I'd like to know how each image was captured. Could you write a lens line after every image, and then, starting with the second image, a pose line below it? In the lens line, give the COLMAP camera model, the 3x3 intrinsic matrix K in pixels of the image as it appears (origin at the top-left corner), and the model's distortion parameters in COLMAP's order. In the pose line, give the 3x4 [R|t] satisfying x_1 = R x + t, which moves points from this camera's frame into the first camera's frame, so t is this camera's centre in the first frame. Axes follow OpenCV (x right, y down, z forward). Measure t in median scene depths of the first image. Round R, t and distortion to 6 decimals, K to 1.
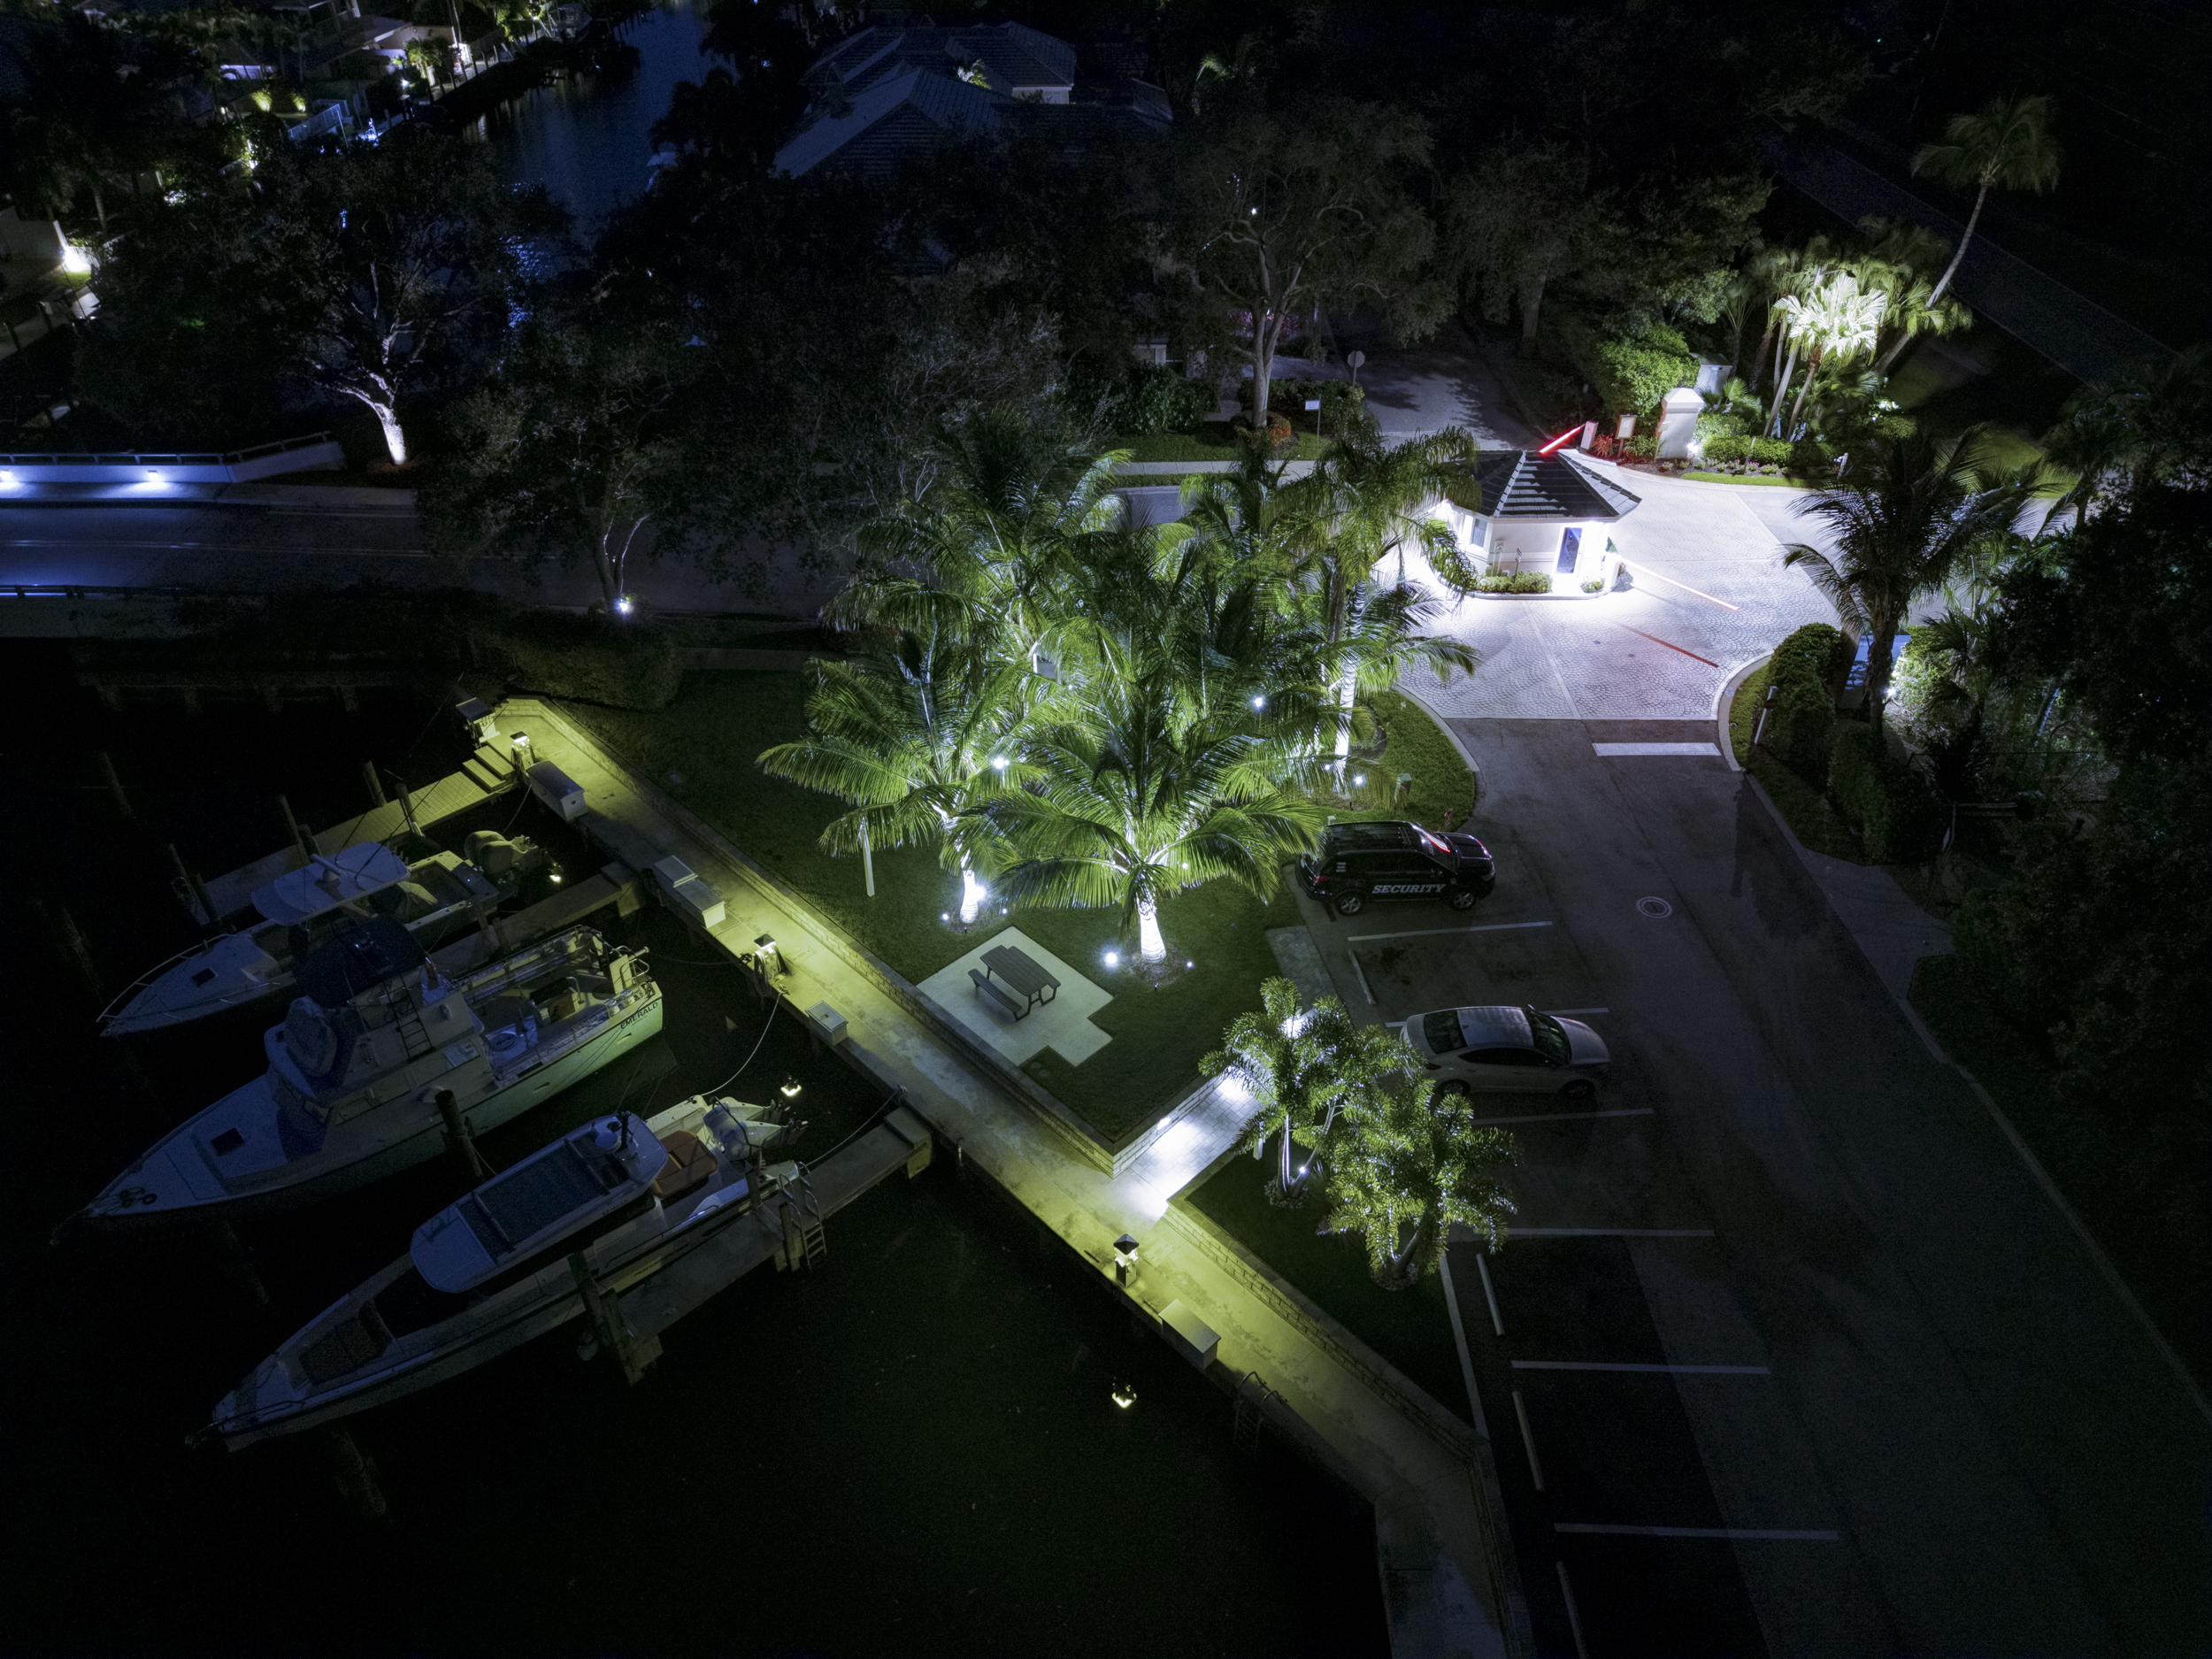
lens RADIAL K [[1492.6, 0, 1106.0], [0, 1492.6, 829.5], [0, 0, 1]] dist [0.007372, -0.002620]
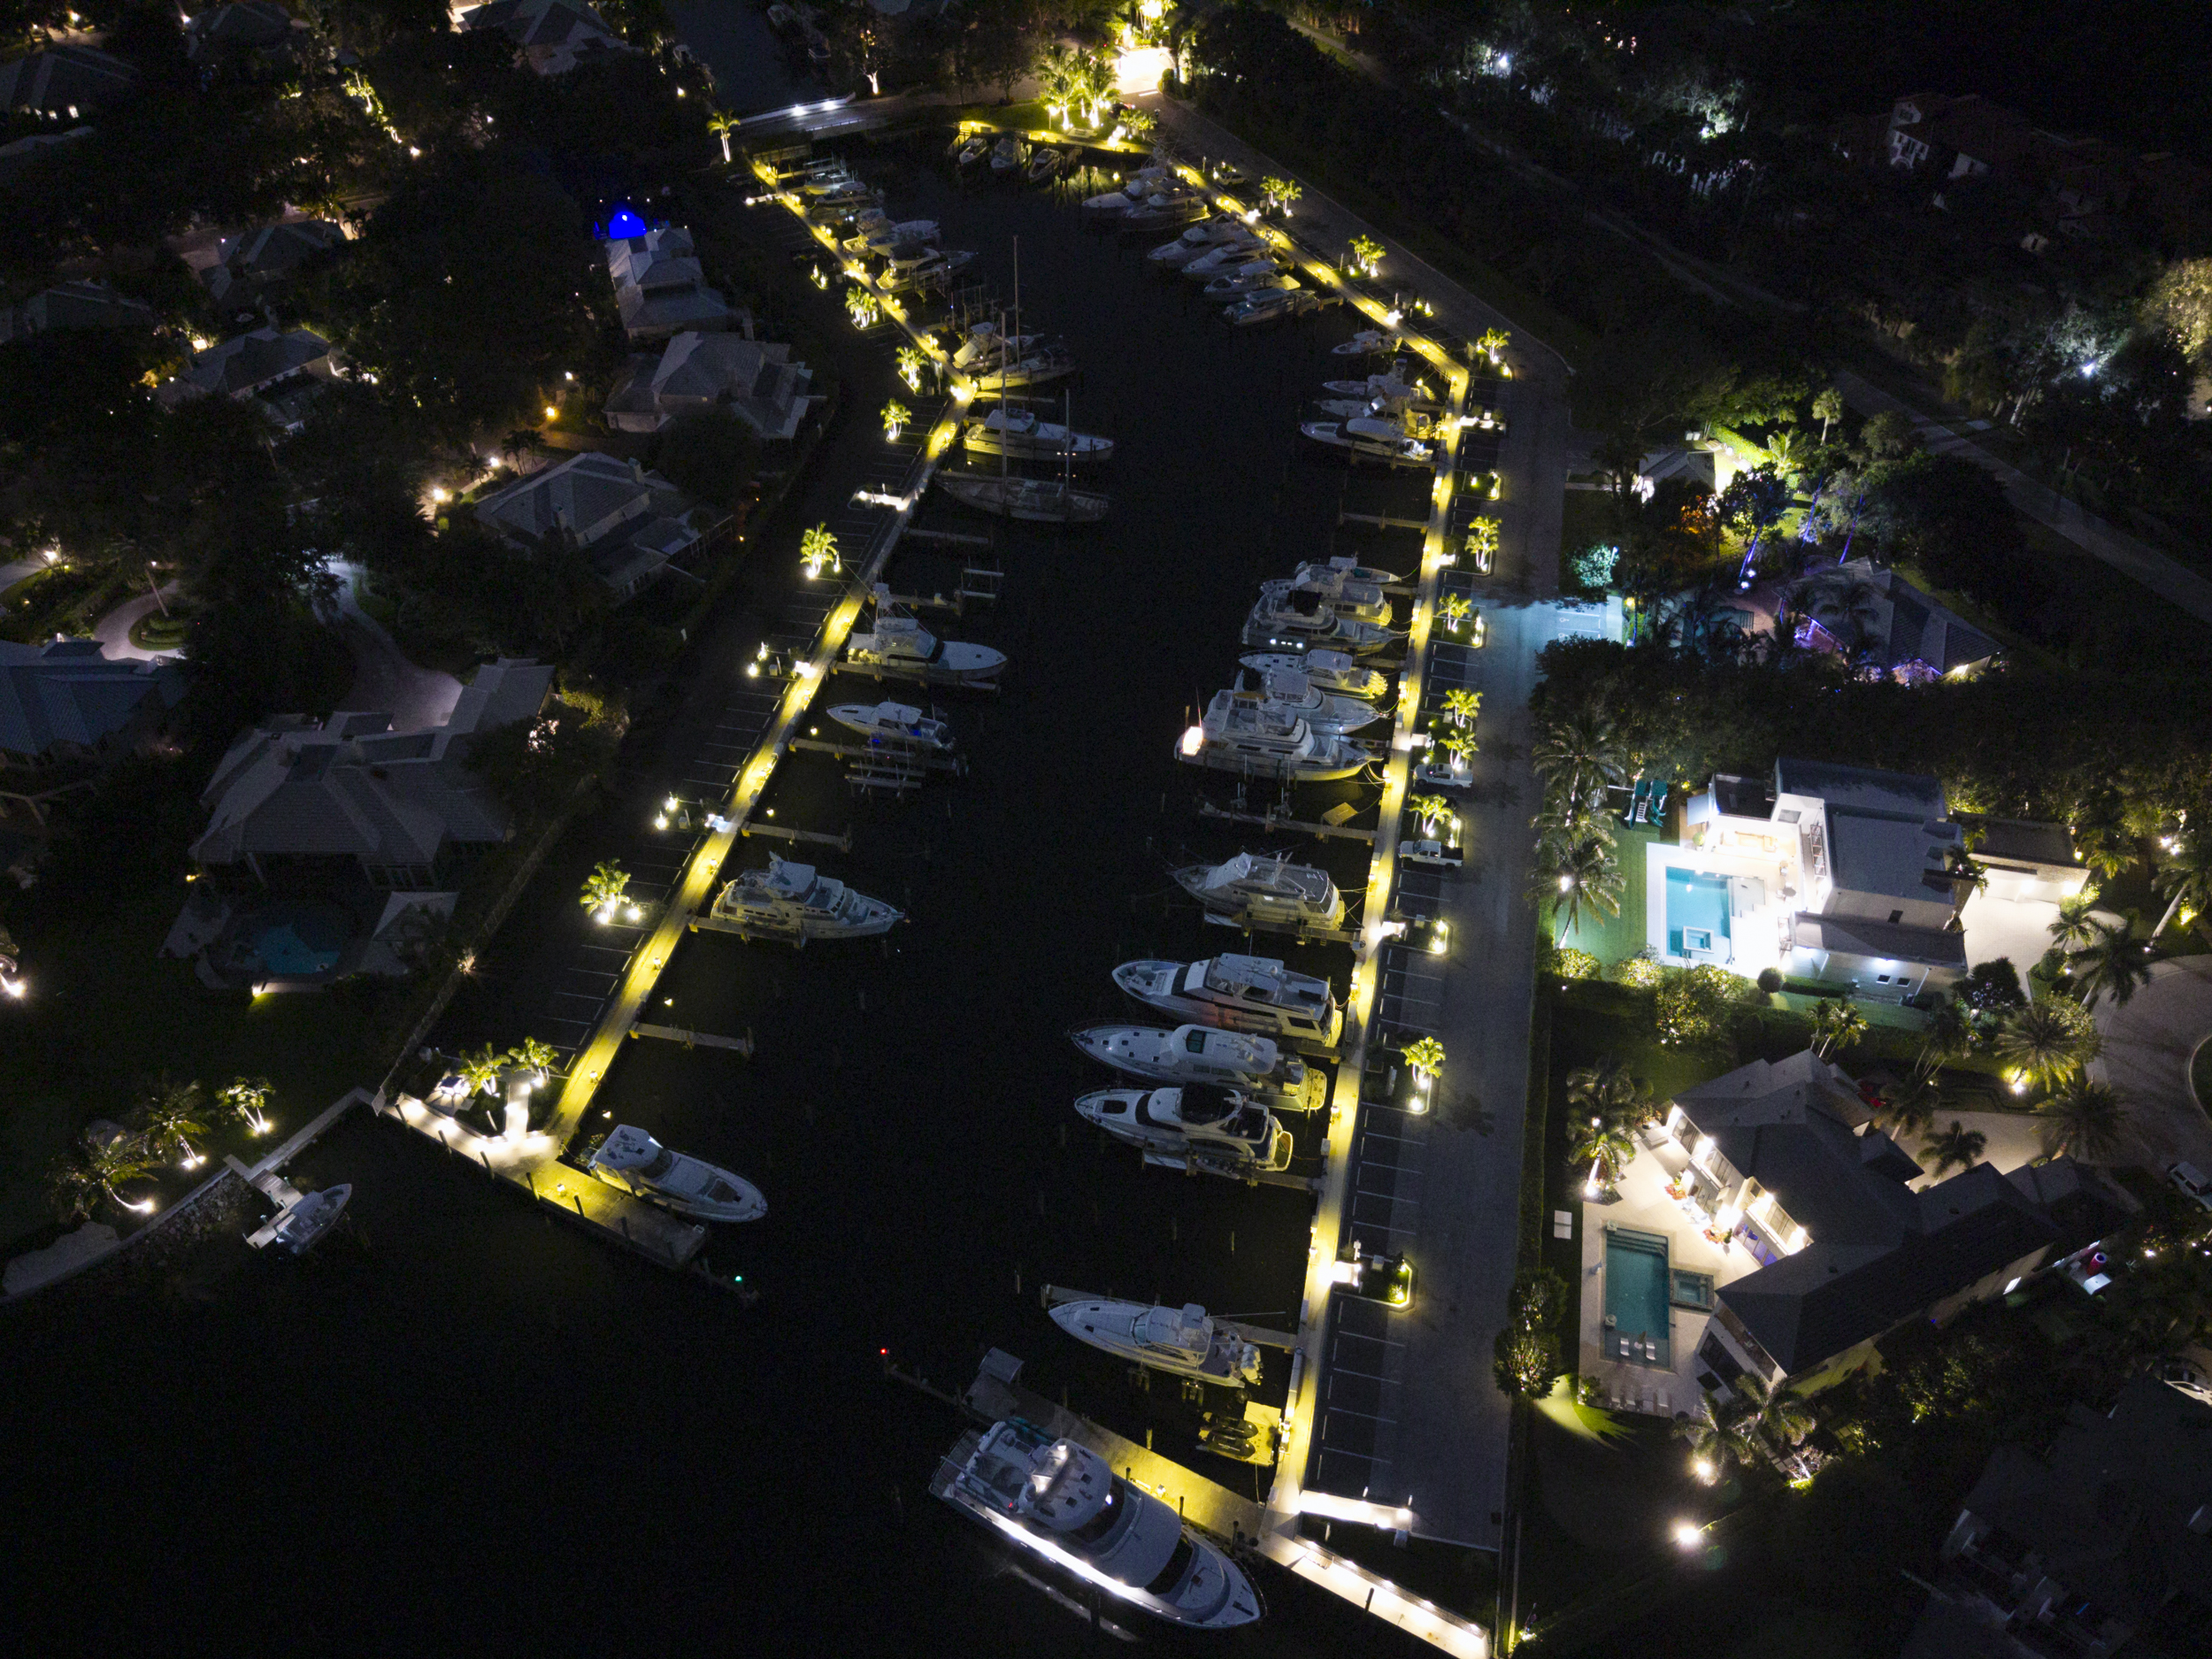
lens RADIAL K [[1701.6, 0, 1105.2], [0, 1701.6, 977.6], [0, 0, 1]] dist [0.009834, 0.000385]
pose [[0.890123, -0.329975, 0.314320, -2.878126], [0.270430, 0.937620, 0.218488, 1.603121], [-0.366808, -0.109480, 0.923832, -5.222798]]
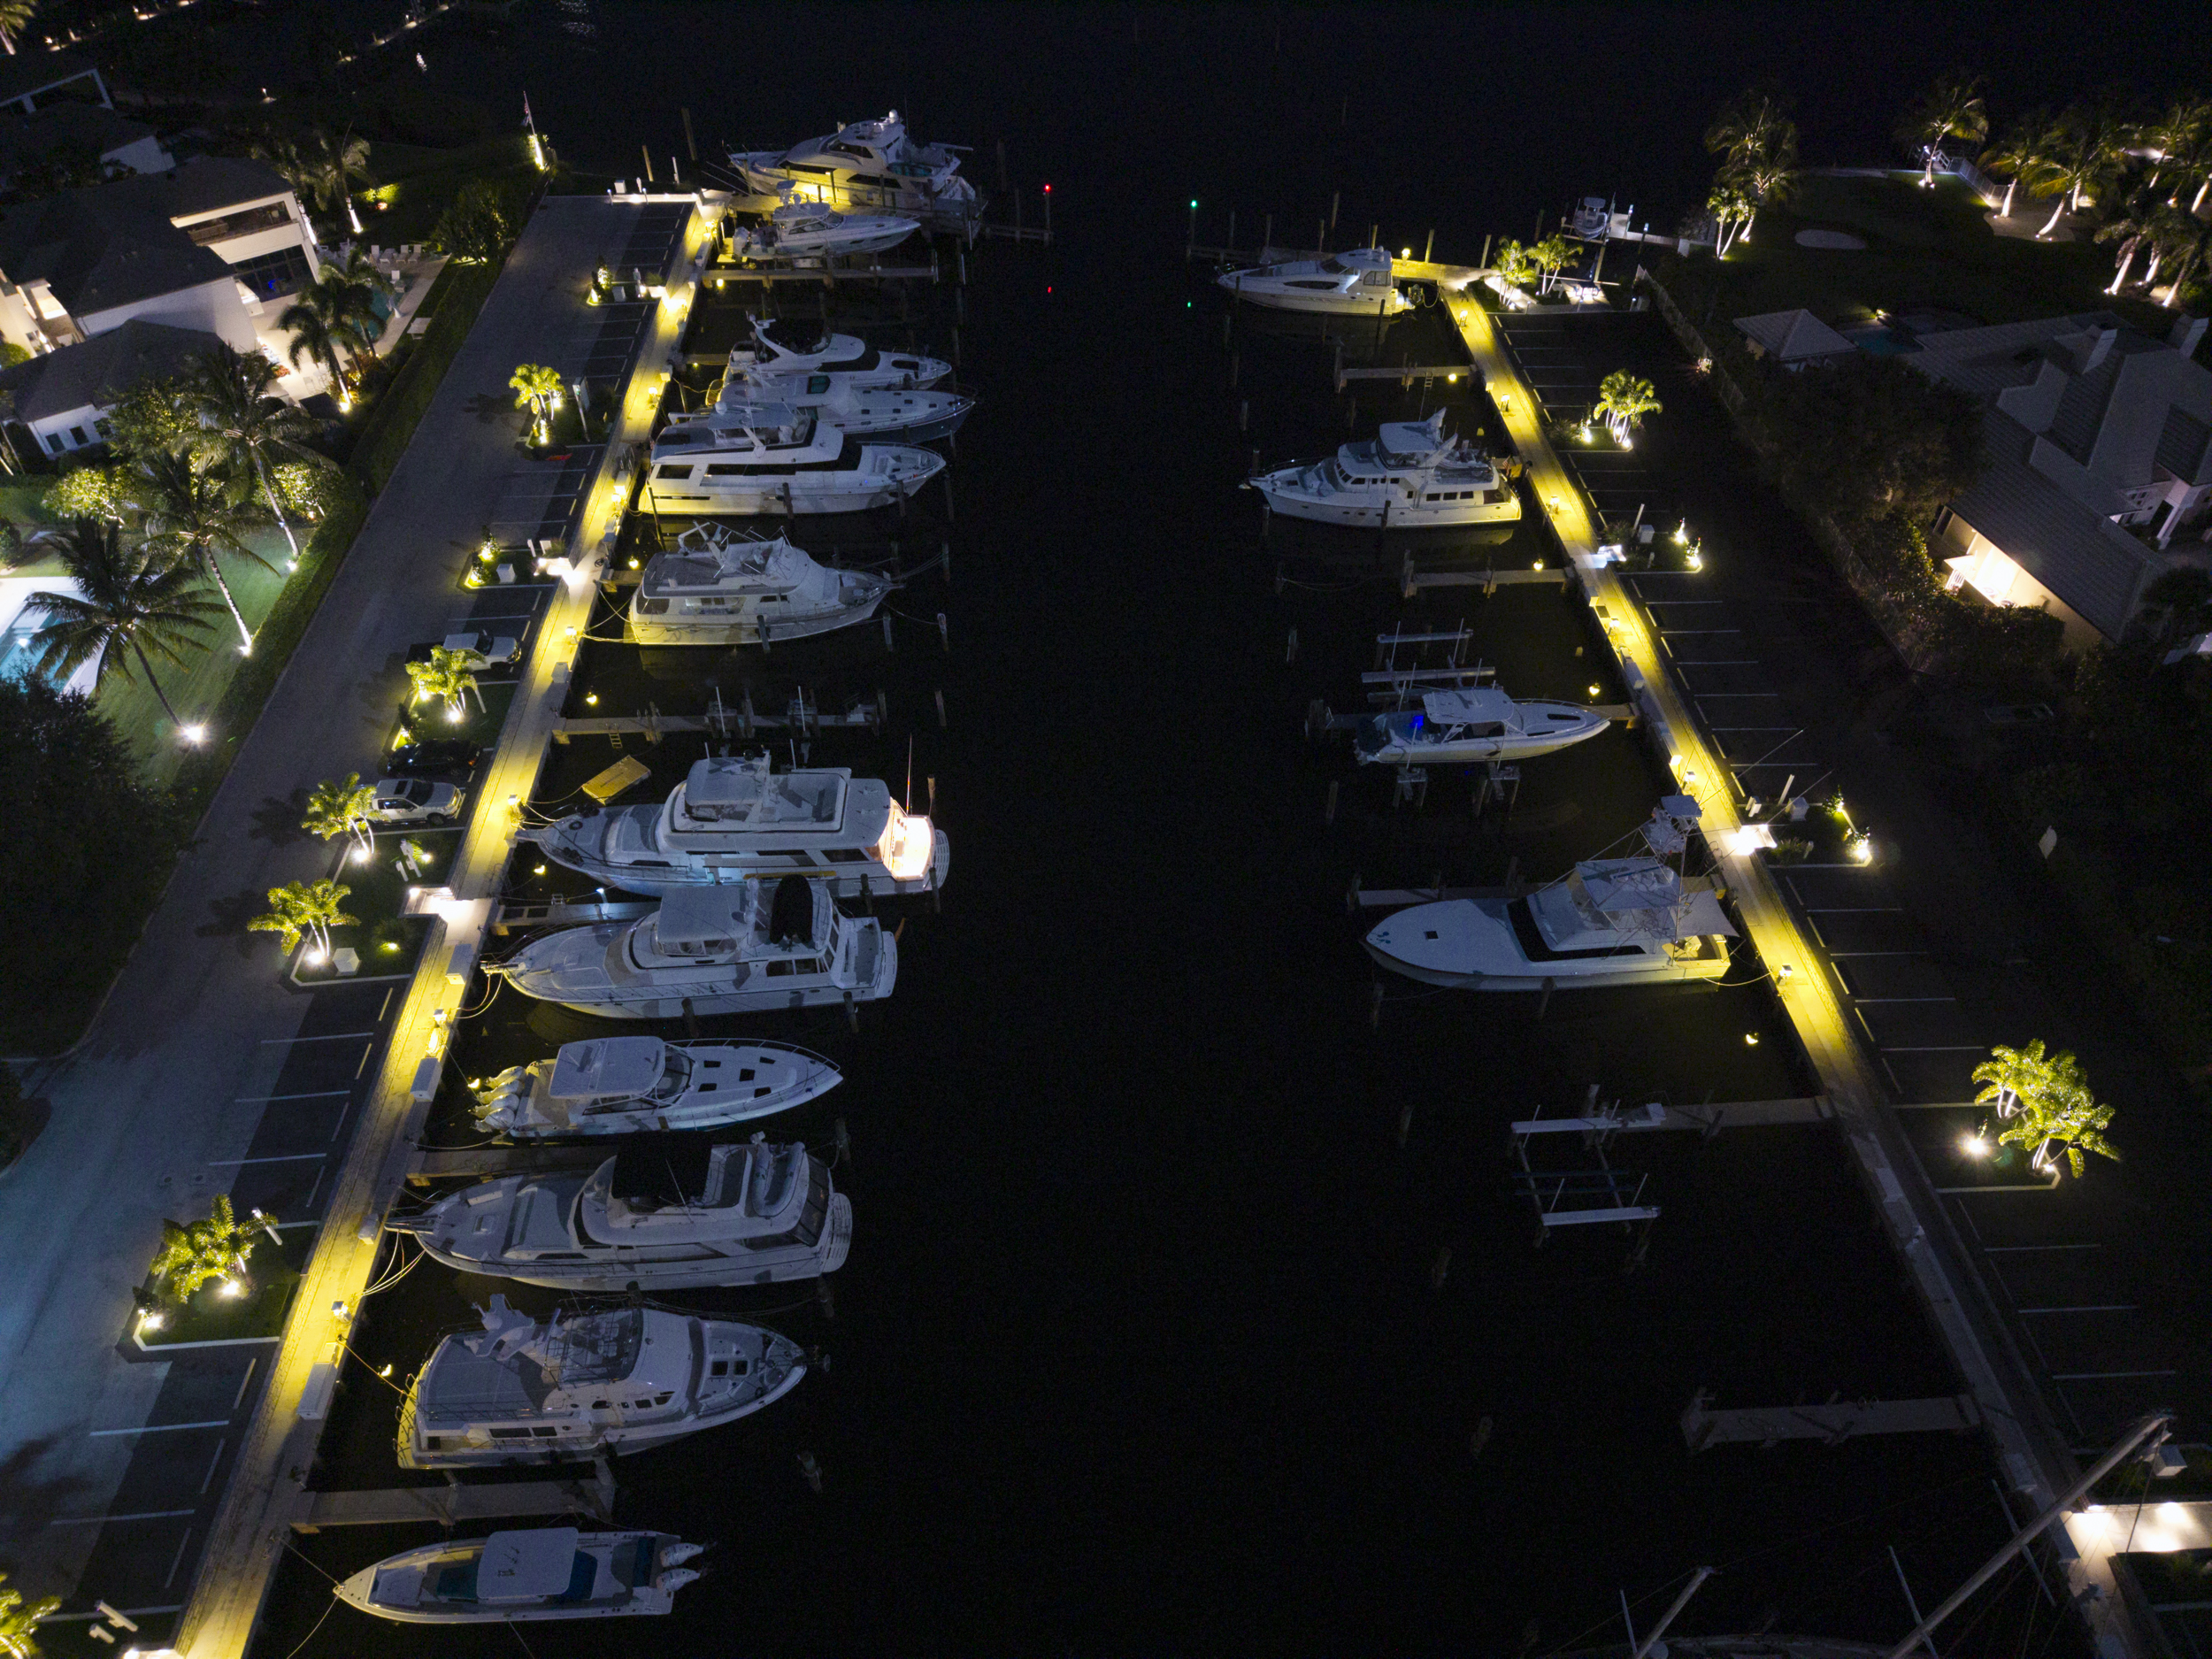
lens RADIAL K [[1538.0, 0, 1106.0], [0, 1538.0, 829.5], [0, 0, 1]] dist [0.016622, 0.004924]
pose [[-0.737441, 0.452158, -0.501730, -0.672768], [-0.420715, 0.273615, 0.864947, 0.445788], [0.528374, 0.848933, -0.011545, -1.647087]]
